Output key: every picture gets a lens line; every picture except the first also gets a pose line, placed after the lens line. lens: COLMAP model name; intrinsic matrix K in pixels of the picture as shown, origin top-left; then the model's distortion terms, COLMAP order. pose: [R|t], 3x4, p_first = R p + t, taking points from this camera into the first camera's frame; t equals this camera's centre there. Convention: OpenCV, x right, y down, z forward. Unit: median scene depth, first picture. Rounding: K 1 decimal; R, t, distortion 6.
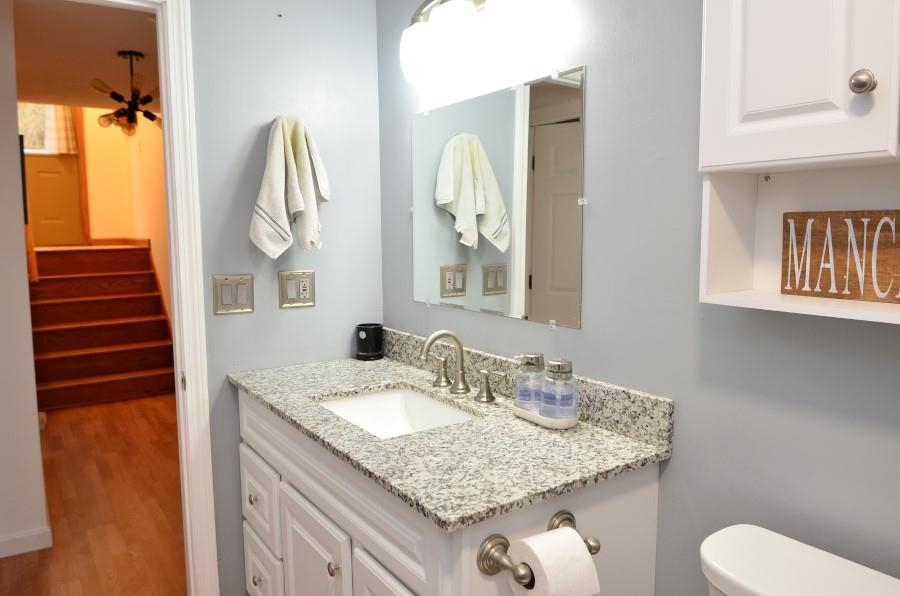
lens RADIAL K [[627.3, 0, 453.7], [0, 627.3, 293.4], [0, 0, 1]] dist [0.009673, -0.048241]
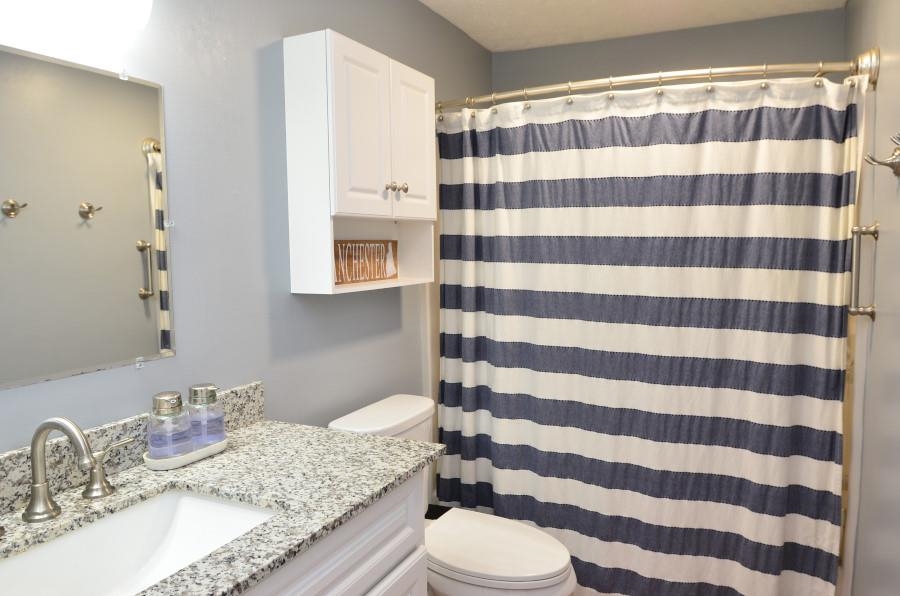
lens RADIAL K [[627.3, 0, 453.7], [0, 627.3, 293.4], [0, 0, 1]] dist [0.009673, -0.048241]
pose [[-0.488114, -0.055371, 0.871022, -0.965517], [0.106175, 0.986806, 0.122231, -0.125608], [-0.866298, 0.152143, -0.475795, 1.227902]]
